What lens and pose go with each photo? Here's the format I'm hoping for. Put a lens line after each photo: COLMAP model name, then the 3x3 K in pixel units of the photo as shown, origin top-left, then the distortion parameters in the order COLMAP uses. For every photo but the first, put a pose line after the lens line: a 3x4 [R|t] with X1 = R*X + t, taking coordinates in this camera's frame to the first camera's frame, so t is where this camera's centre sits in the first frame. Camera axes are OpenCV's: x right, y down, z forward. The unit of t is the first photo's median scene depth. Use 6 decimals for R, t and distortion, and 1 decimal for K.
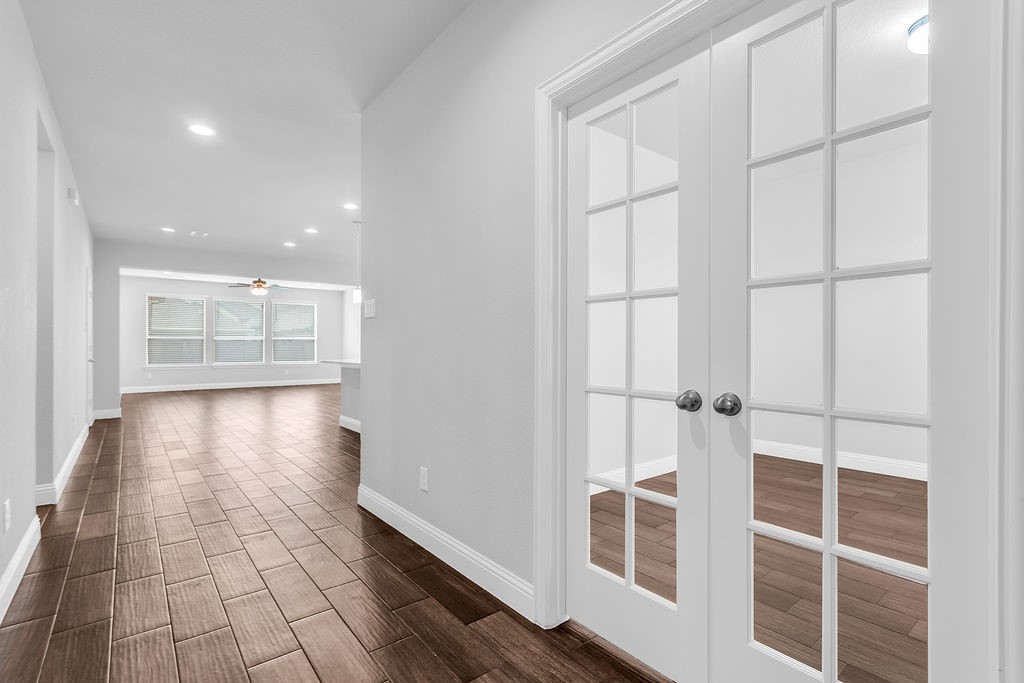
lens RADIAL K [[473.6, 0, 524.5], [0, 473.6, 379.4], [0, 0, 1]] dist [-0.000071, -0.000166]
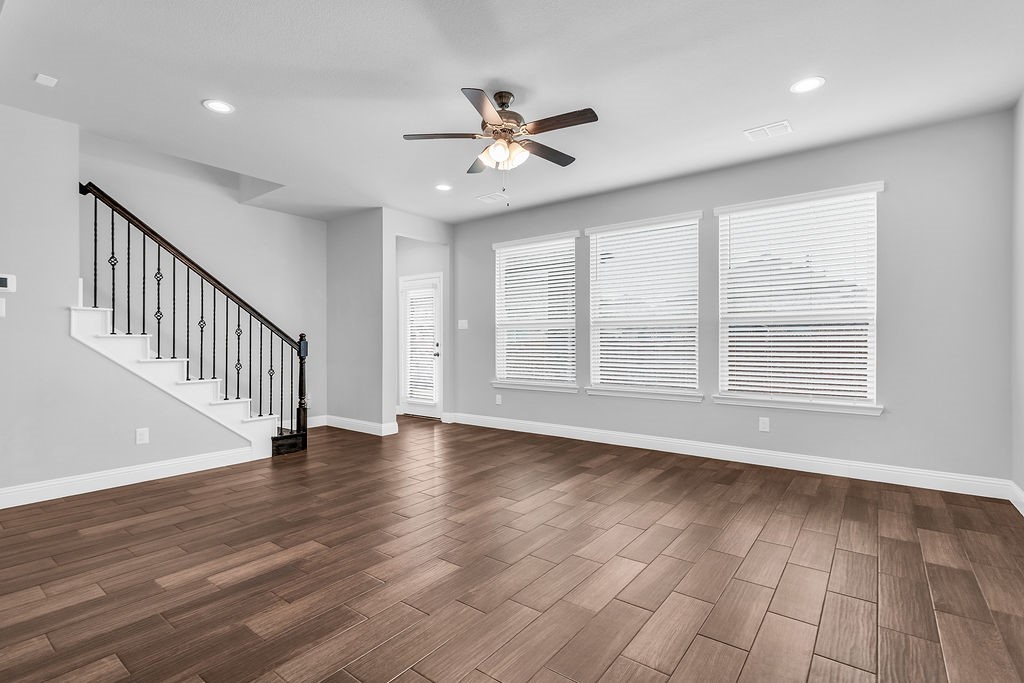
lens RADIAL K [[479.0, 0, 509.5], [0, 479.0, 345.4], [0, 0, 1]] dist [0.001319, 0.000383]
pose [[0.215670, 0.005590, -0.976450, -0.242430], [-0.065395, 0.997821, -0.008732, -0.058246], [0.974274, 0.065738, 0.215565, 0.863696]]
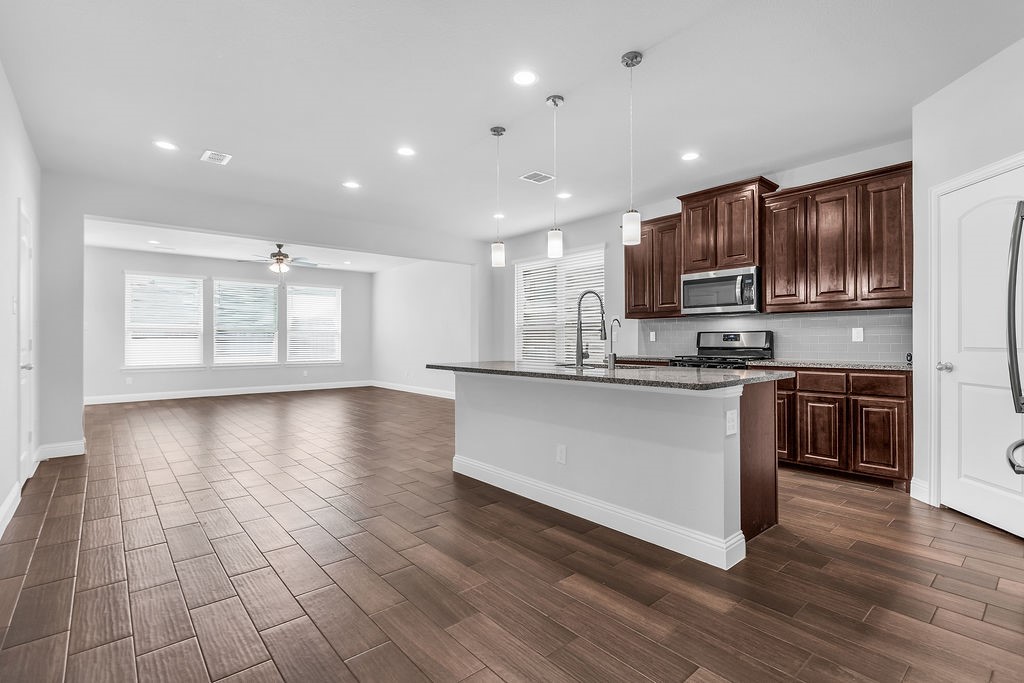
lens RADIAL K [[478.8, 0, 512.0], [0, 478.8, 341.5], [0, 0, 1]] dist [-0.000258, 0.000492]
pose [[0.999922, -0.002406, 0.012274, -0.176047], [0.003191, 0.997924, -0.064319, -0.013780], [-0.012094, 0.064354, 0.997854, 0.209980]]
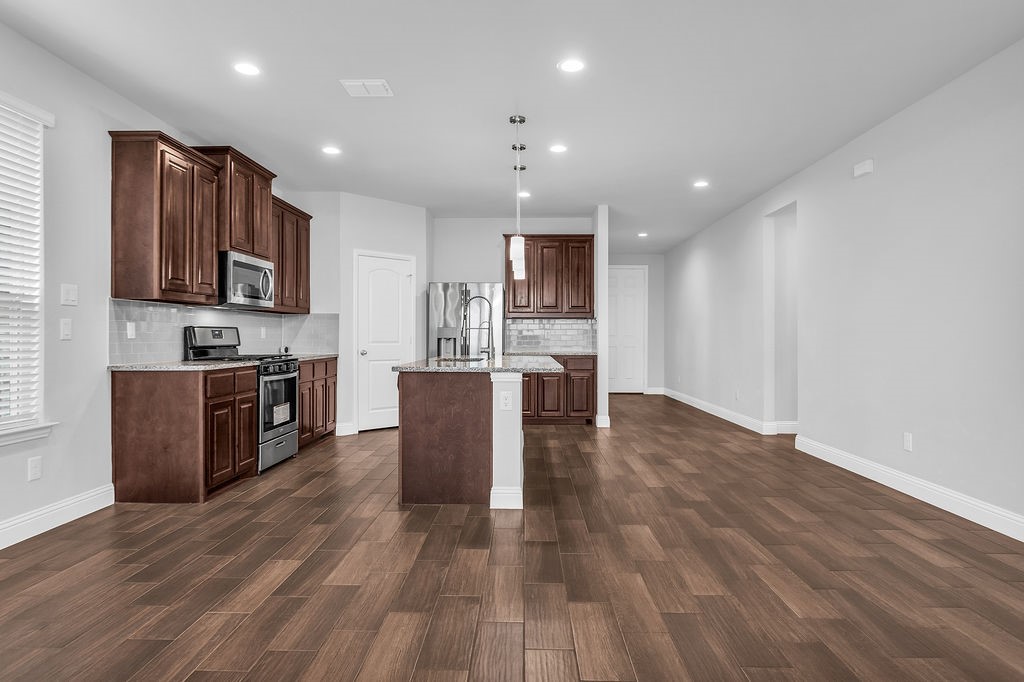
lens RADIAL K [[579.3, 0, 508.7], [0, 579.3, 341.8], [0, 0, 1]] dist [-0.005332, -0.000204]
pose [[-0.747922, -0.006009, 0.663759, -0.425354], [0.042707, 0.997452, 0.057152, -0.053835], [-0.662411, 0.071092, -0.745760, 0.812617]]
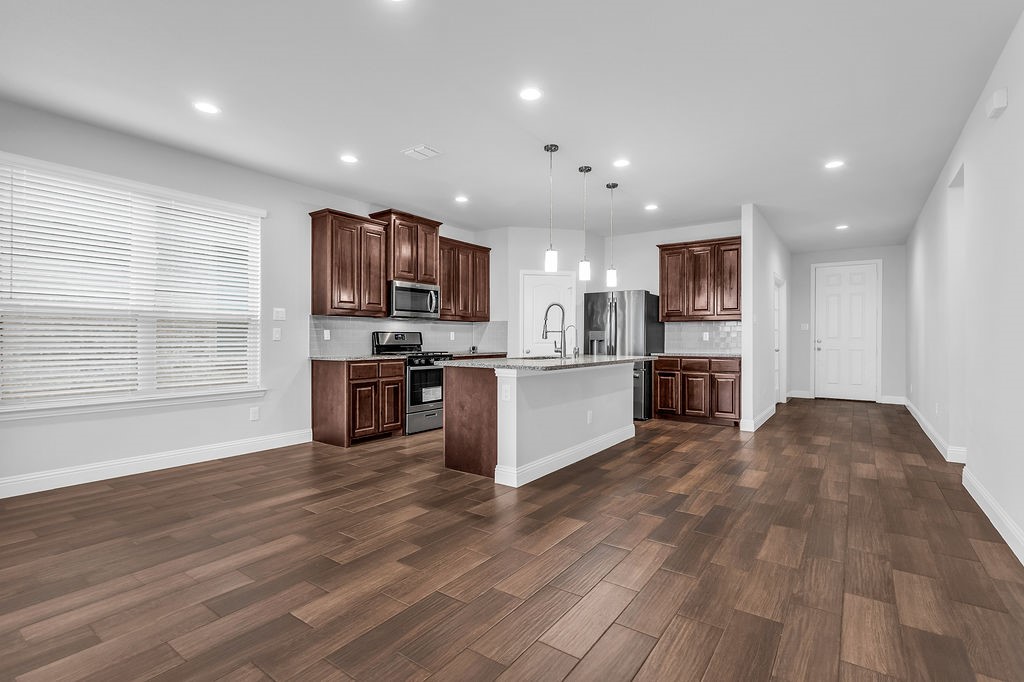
lens RADIAL K [[478.8, 0, 512.0], [0, 478.8, 341.0], [0, 0, 1]] dist [-0.000258, 0.000492]
pose [[-0.246253, -0.004299, 0.969196, -0.515453], [0.062853, 0.997814, 0.020396, -0.042785], [-0.967166, 0.065940, -0.245444, 0.644494]]
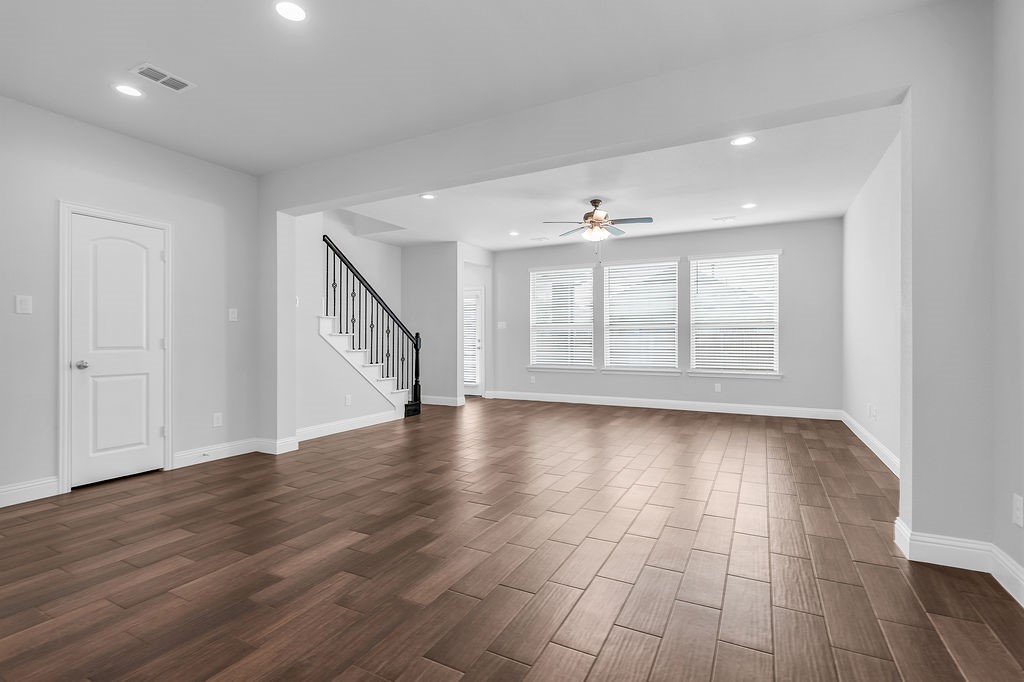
lens RADIAL K [[478.8, 0, 512.0], [0, 478.8, 341.0], [0, 0, 1]] dist [-0.000258, 0.000492]
pose [[0.380822, 0.002896, -0.924644, -0.089903], [-0.060831, 0.997907, -0.021929, -0.043530], [0.922645, 0.064598, 0.380201, 0.653466]]
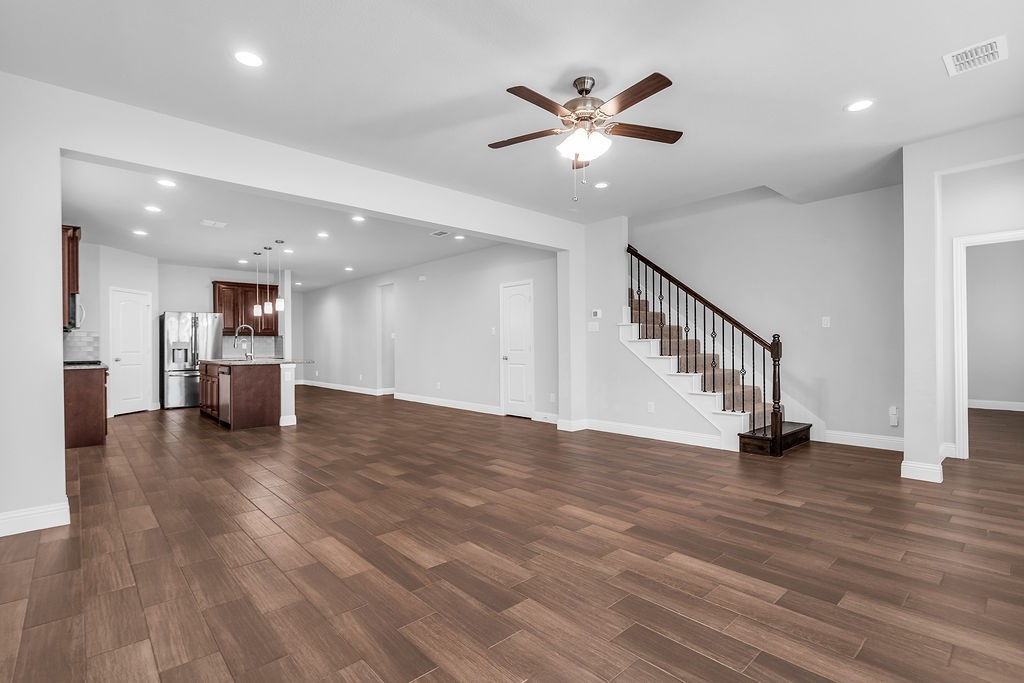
lens RADIAL K [[478.8, 0, 512.0], [0, 478.8, 341.5], [0, 0, 1]] dist [-0.000258, 0.000492]
pose [[-0.999023, 0.006753, -0.043667, -0.459863], [0.004196, 0.998285, 0.058386, -0.079133], [0.043986, 0.058146, -0.997339, 1.174420]]
